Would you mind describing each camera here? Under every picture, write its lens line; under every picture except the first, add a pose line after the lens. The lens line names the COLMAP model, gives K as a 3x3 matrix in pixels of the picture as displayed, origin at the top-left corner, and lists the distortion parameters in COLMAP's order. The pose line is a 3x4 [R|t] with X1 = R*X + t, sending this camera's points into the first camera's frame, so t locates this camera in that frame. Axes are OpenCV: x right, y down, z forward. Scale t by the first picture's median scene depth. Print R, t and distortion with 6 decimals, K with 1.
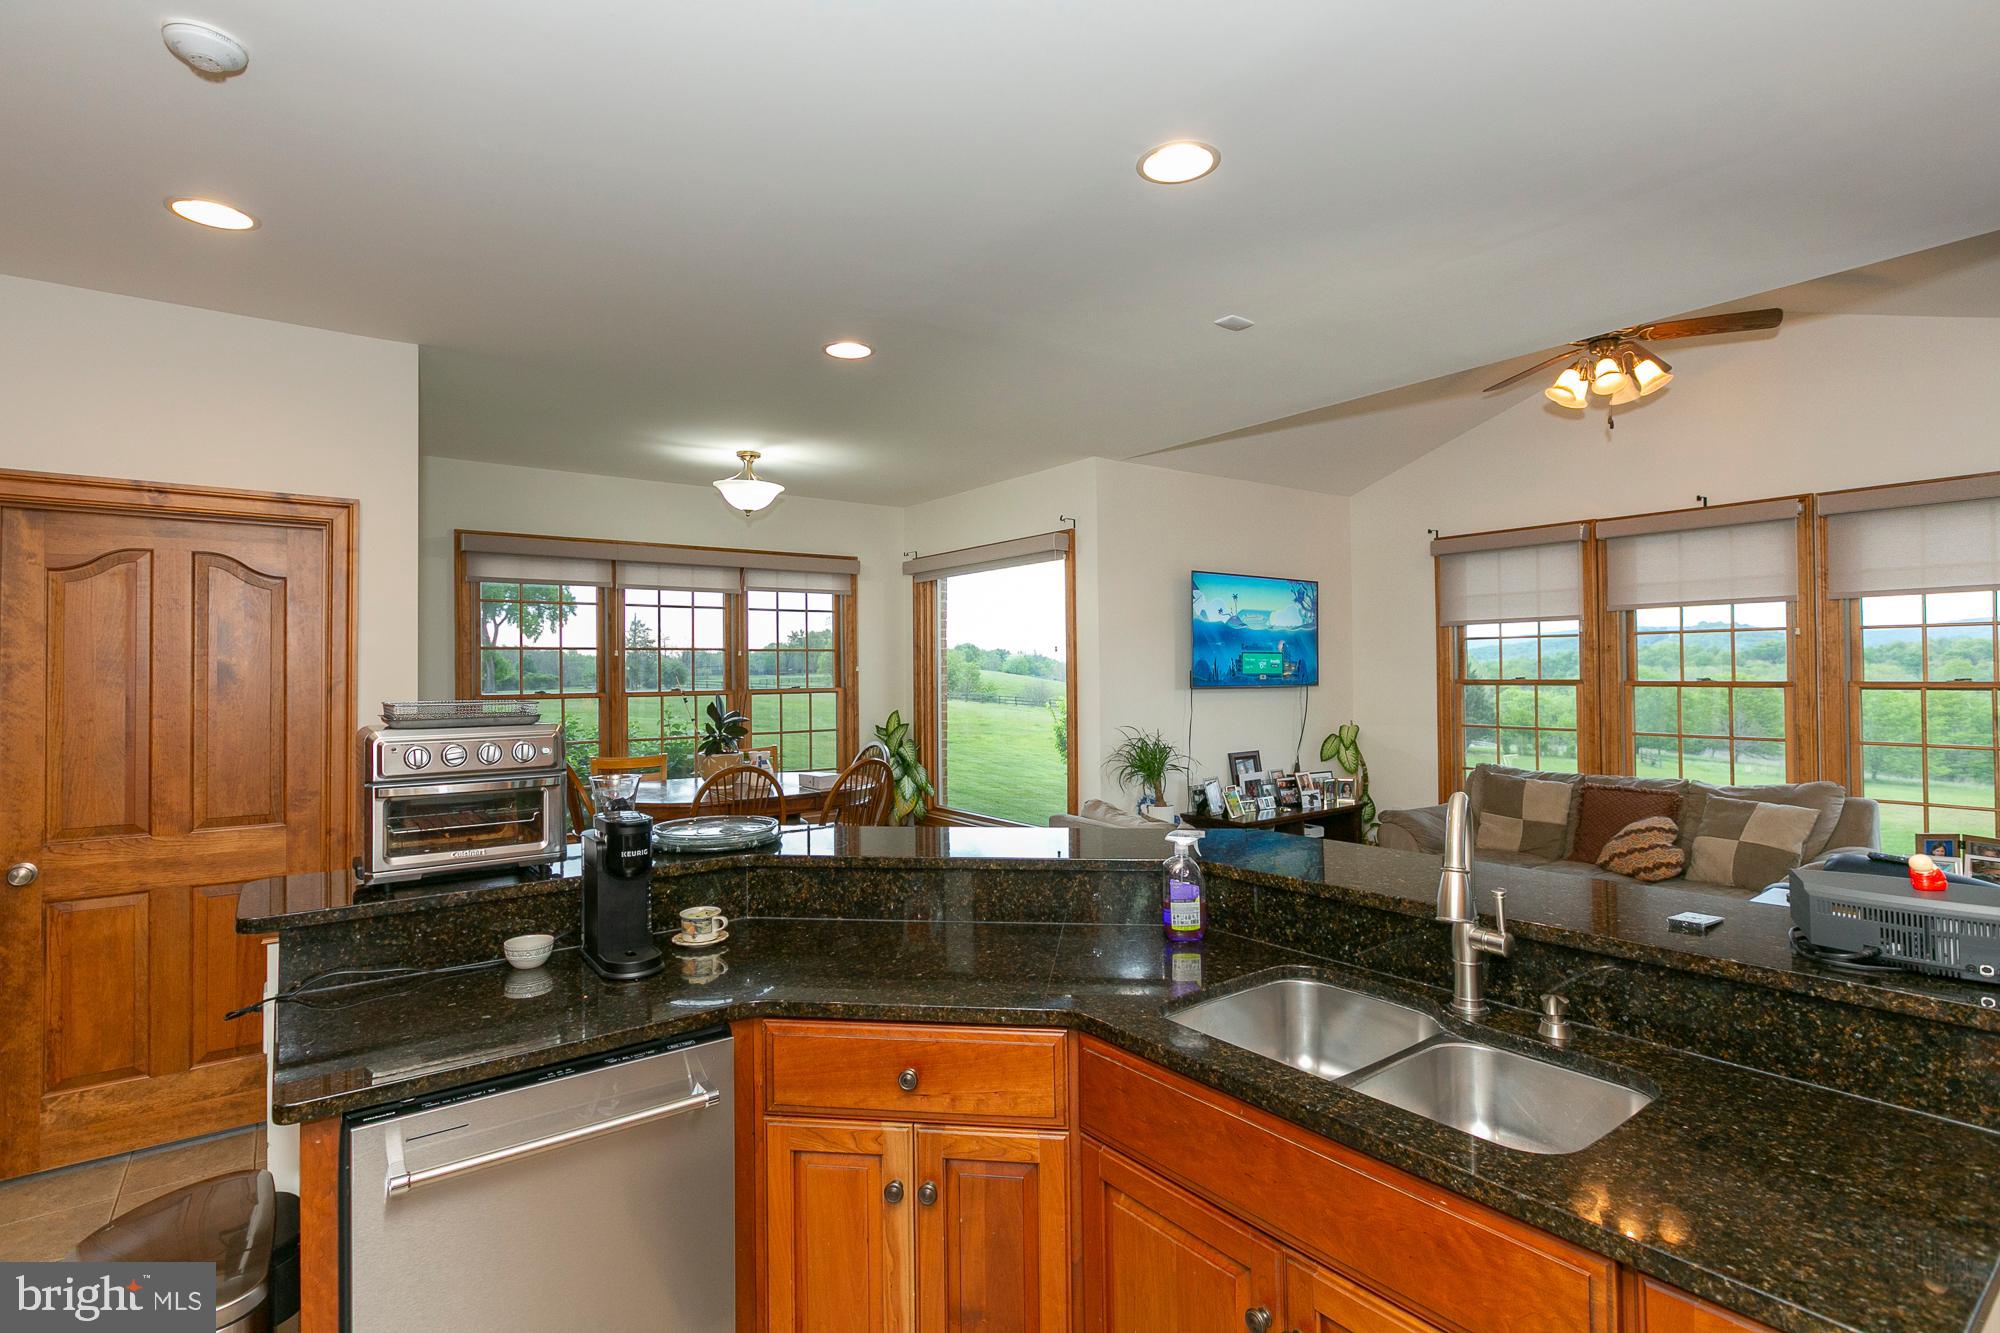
lens RADIAL K [[957.4, 0, 1000.5], [0, 957.4, 659.3], [0, 0, 1]] dist [0.000127, -0.000534]
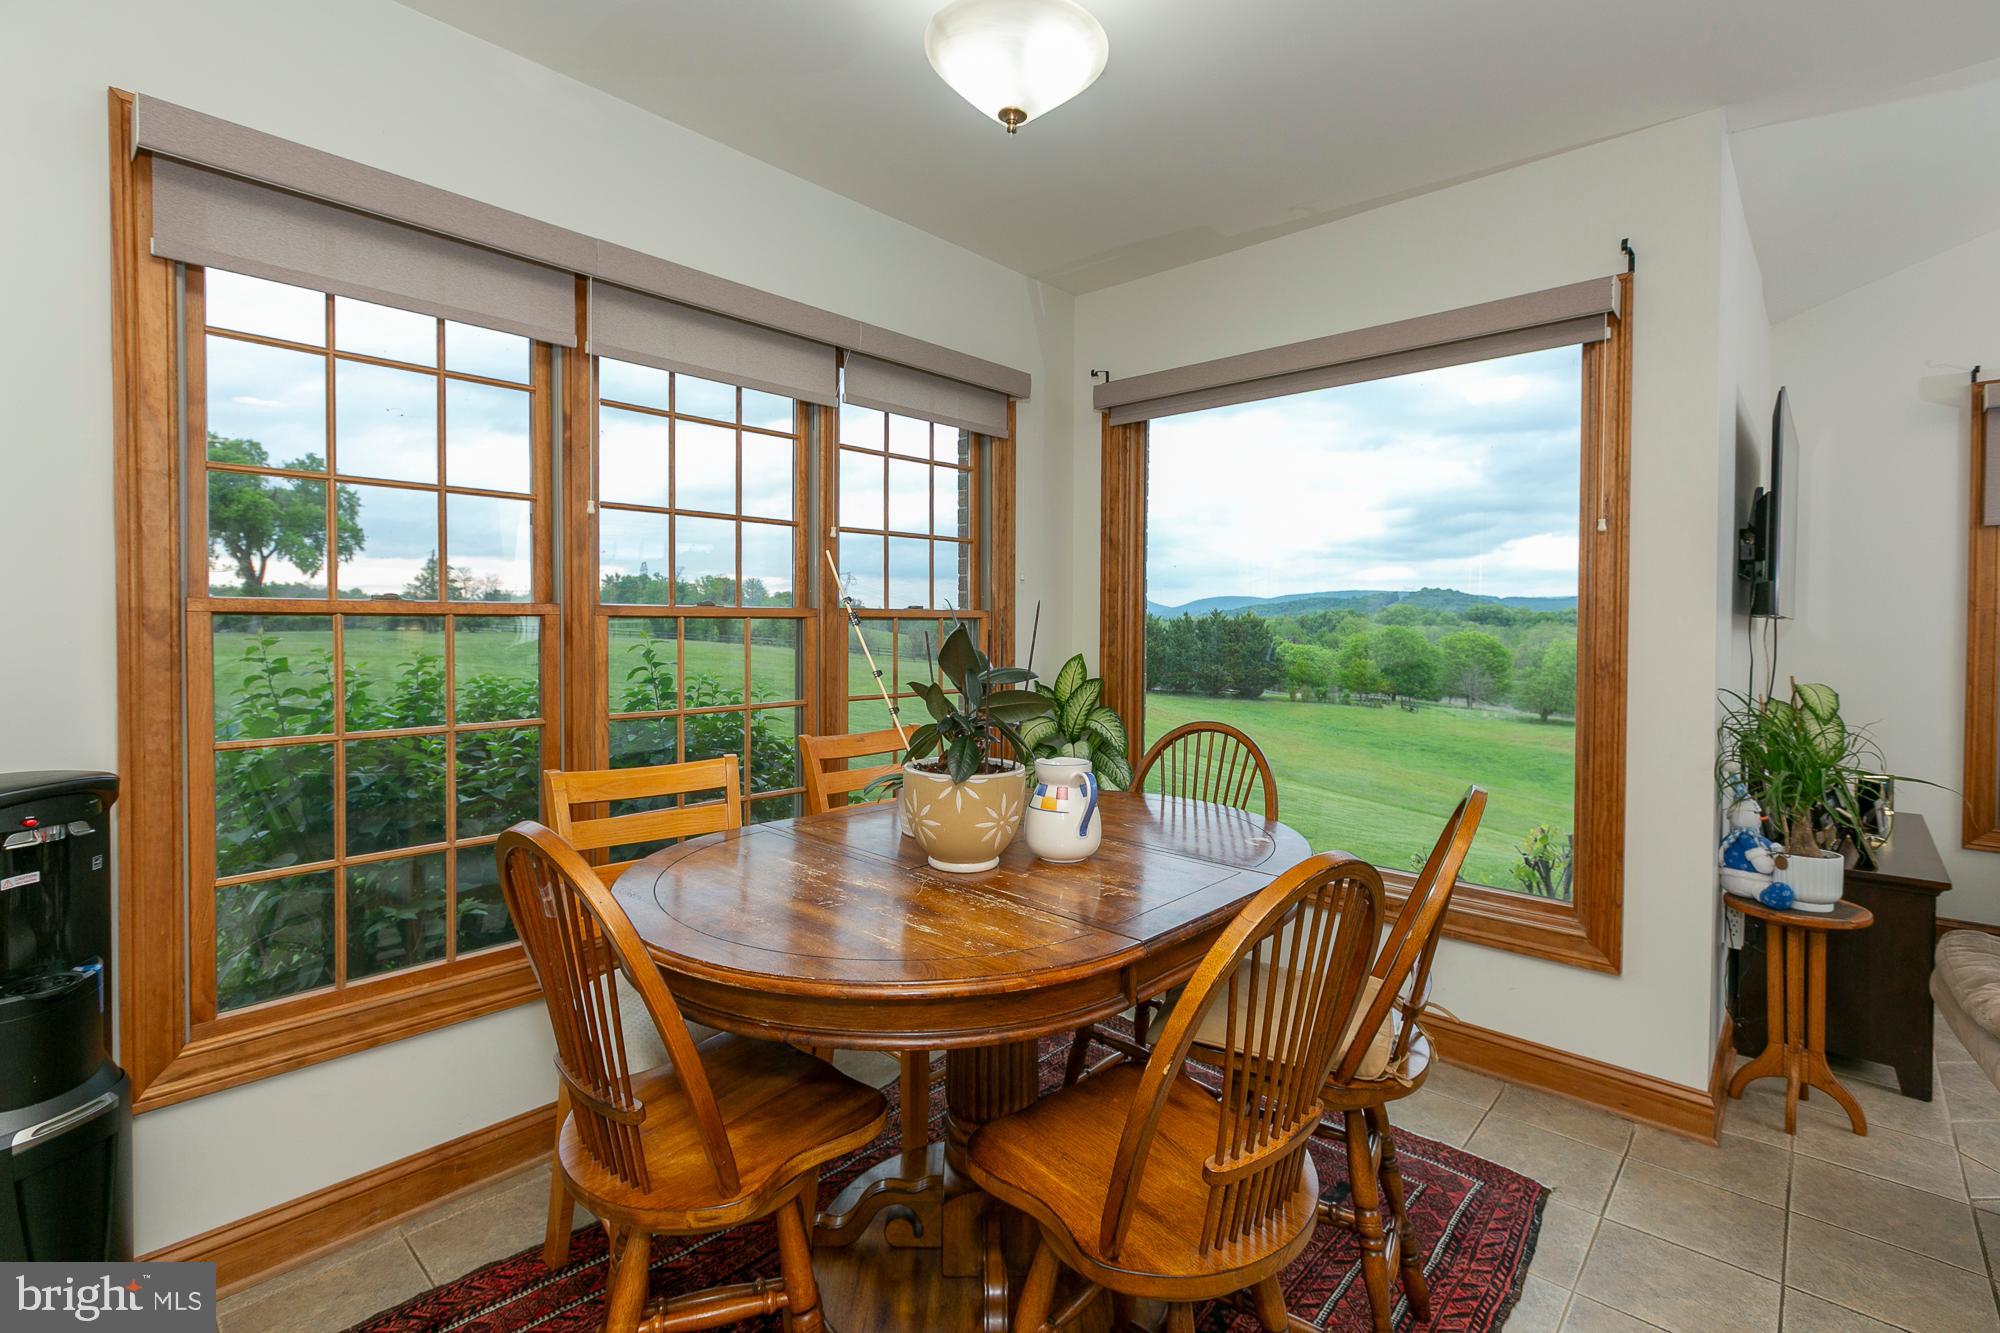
lens RADIAL K [[915.2, 0, 992.6], [0, 915.2, 643.4], [0, 0, 1]] dist [-0.002100, -0.000269]
pose [[0.982249, 0.010296, 0.187298, -0.397731], [-0.016864, 0.999296, 0.033505, 0.046713], [-0.186821, -0.036069, 0.981732, 0.759321]]
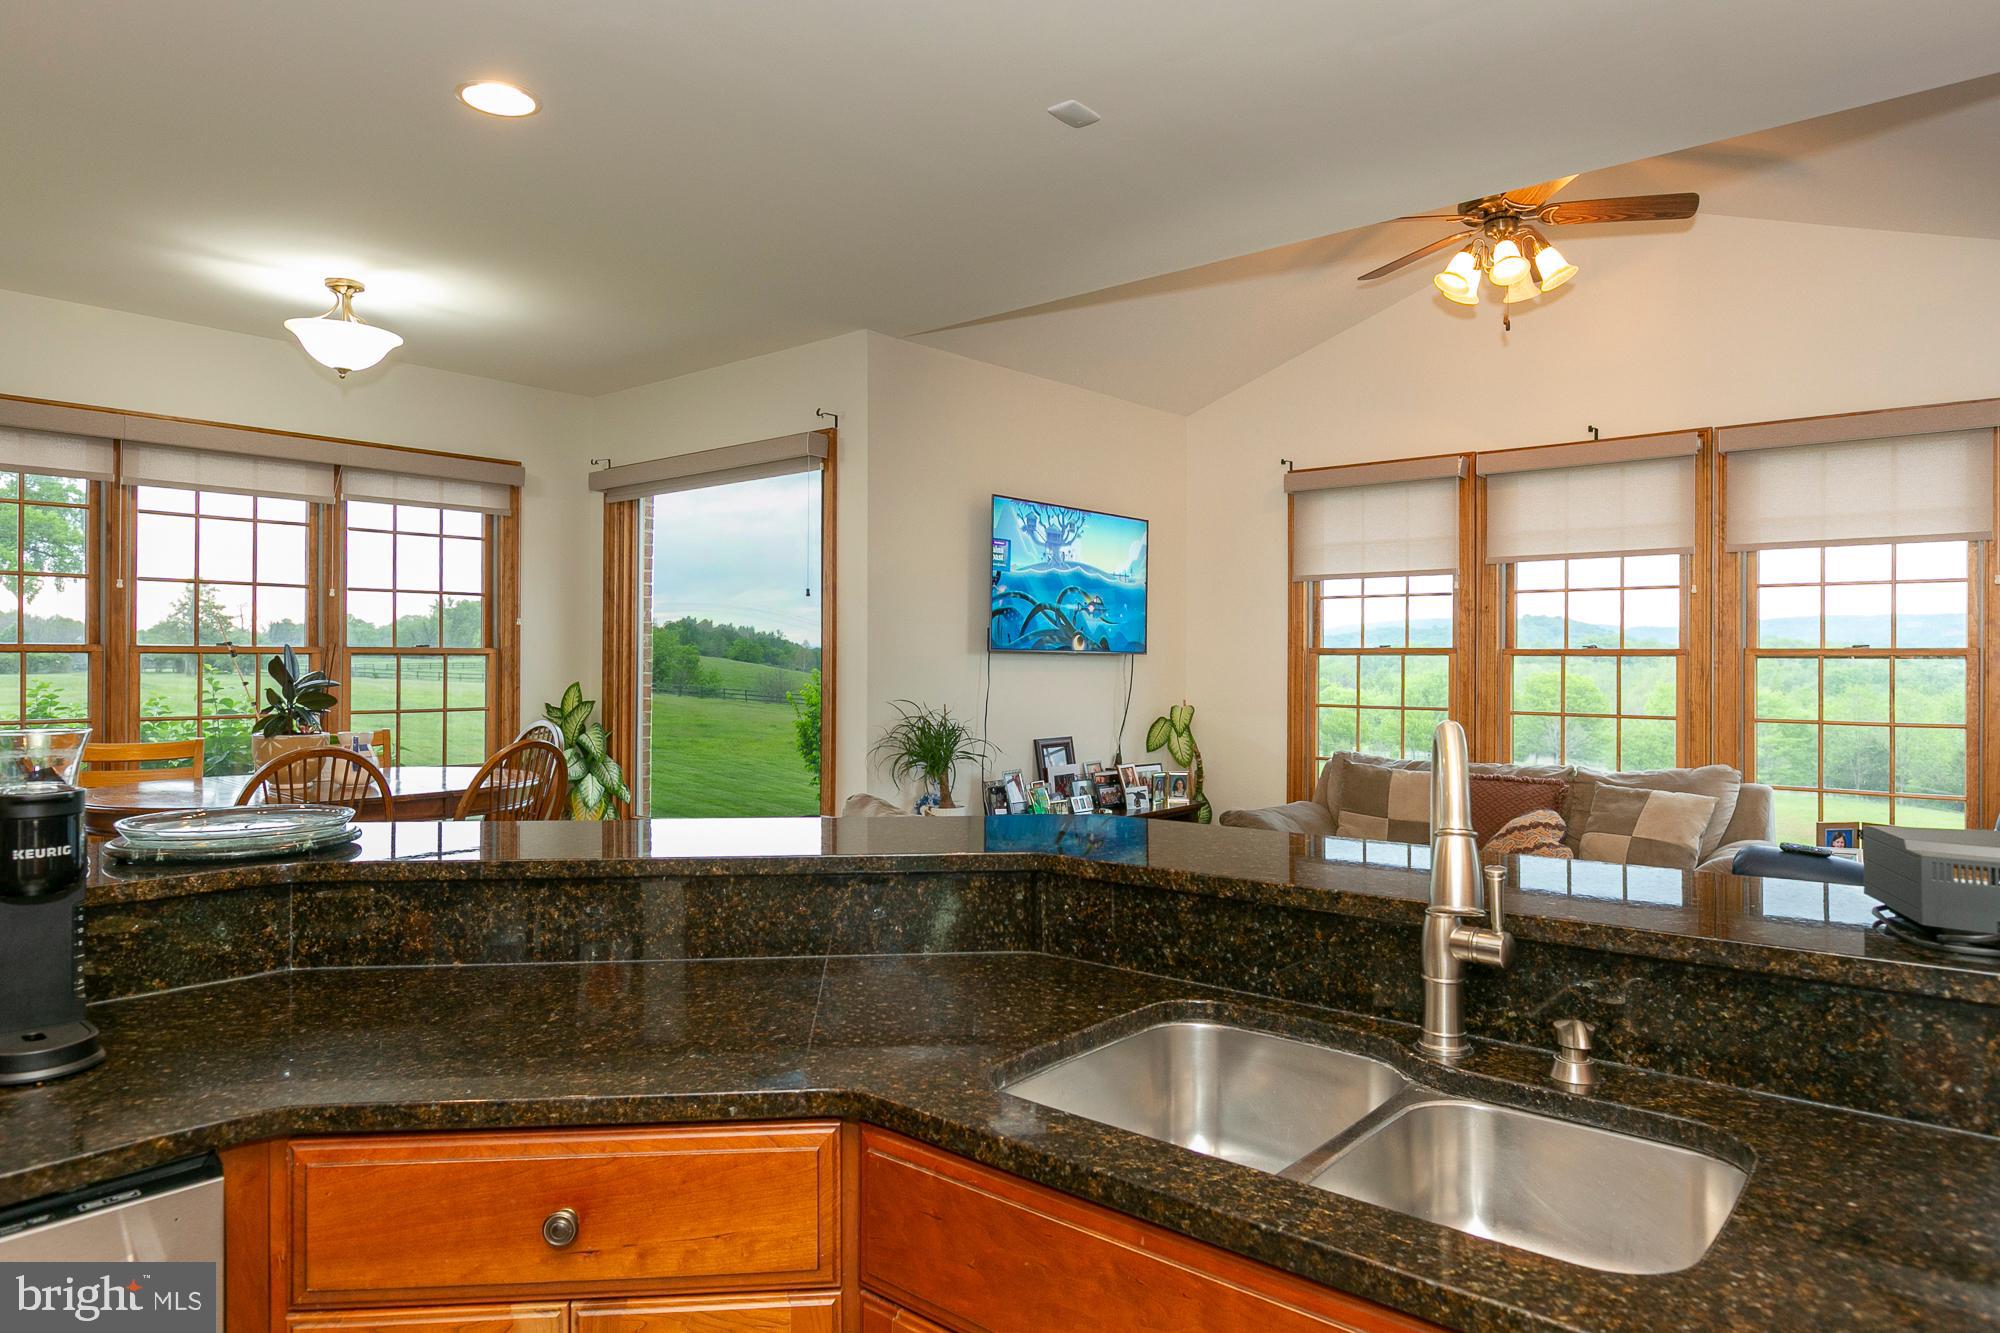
lens RADIAL K [[1210.0, 0, 1000.0], [0, 1210.0, 655.9], [0, 0, 1]] dist [0.000381, -0.002999]
pose [[0.975276, 0.014818, 0.220492, -0.001855], [-0.016818, 0.999833, 0.007198, 0.034496], [-0.220348, -0.010729, 0.975362, 0.094892]]
